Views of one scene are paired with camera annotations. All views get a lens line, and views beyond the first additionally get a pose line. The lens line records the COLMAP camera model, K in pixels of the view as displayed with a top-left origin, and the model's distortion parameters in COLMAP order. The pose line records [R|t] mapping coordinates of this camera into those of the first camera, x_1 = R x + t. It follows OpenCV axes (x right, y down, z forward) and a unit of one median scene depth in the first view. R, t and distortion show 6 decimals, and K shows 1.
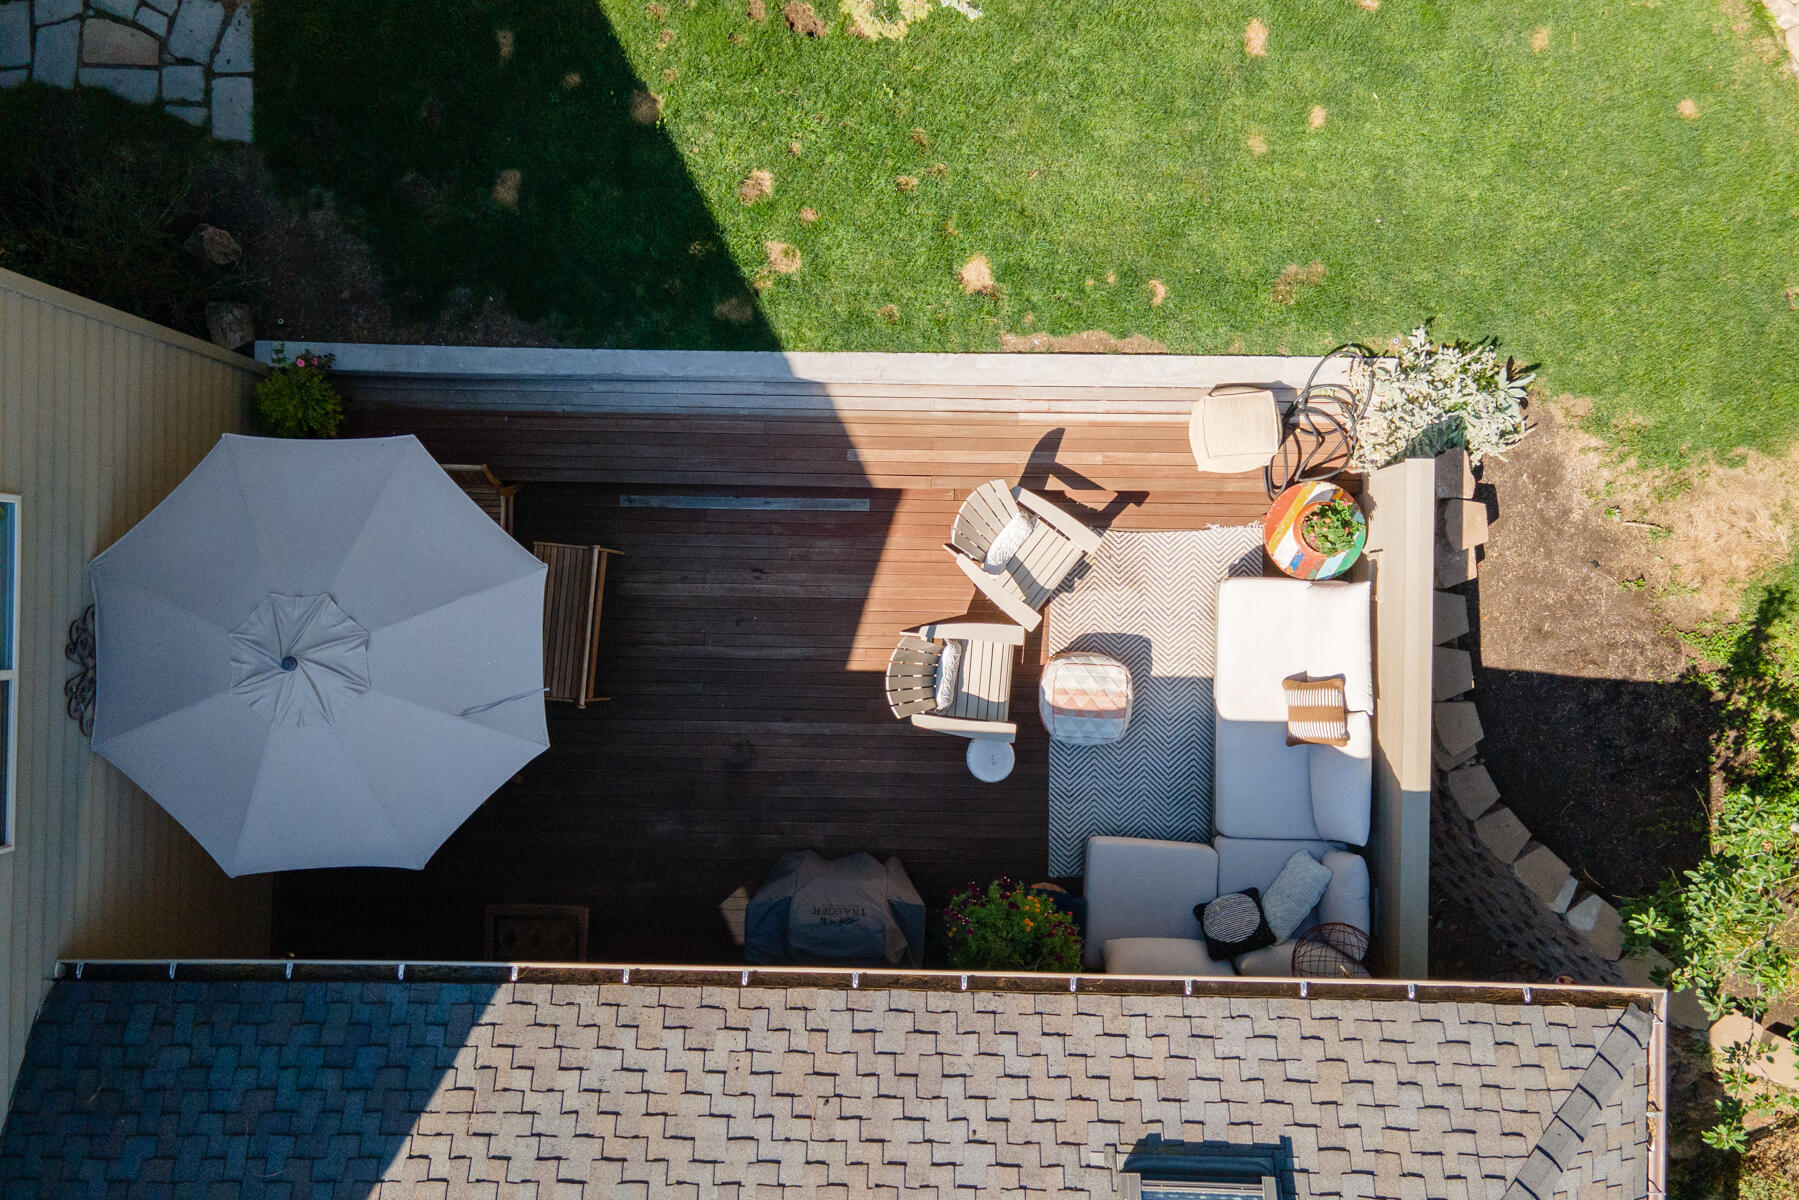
lens RADIAL K [[1323.0, 0, 899.5], [0, 1323.0, 600.0], [0, 0, 1]] dist [0.003711, 0.069104]
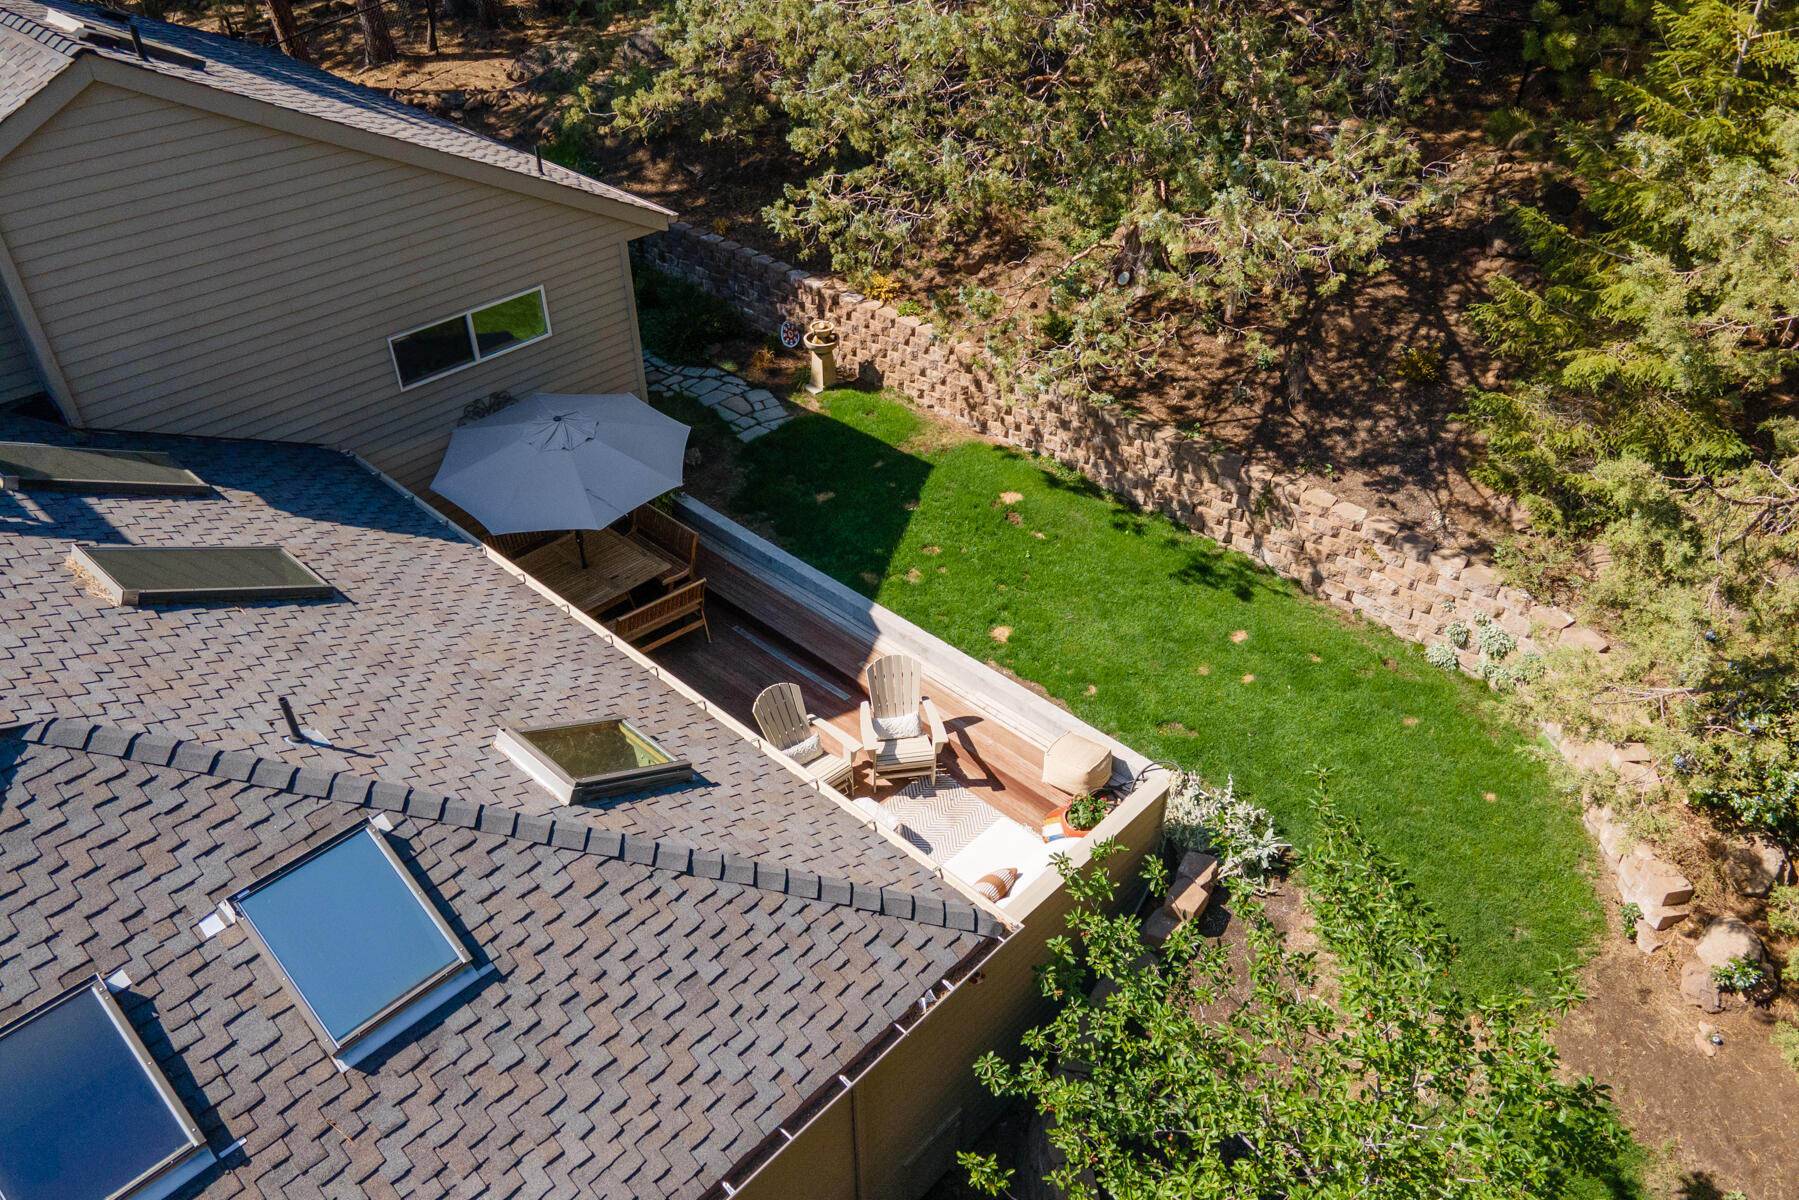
lens RADIAL K [[1323.0, 0, 899.5], [0, 1323.0, 600.0], [0, 0, 1]] dist [0.003711, 0.069104]
pose [[0.740876, 0.401165, -0.538673, 0.784271], [-0.671592, 0.452247, -0.586888, 0.718738], [0.008174, 0.796580, 0.604478, 0.039749]]
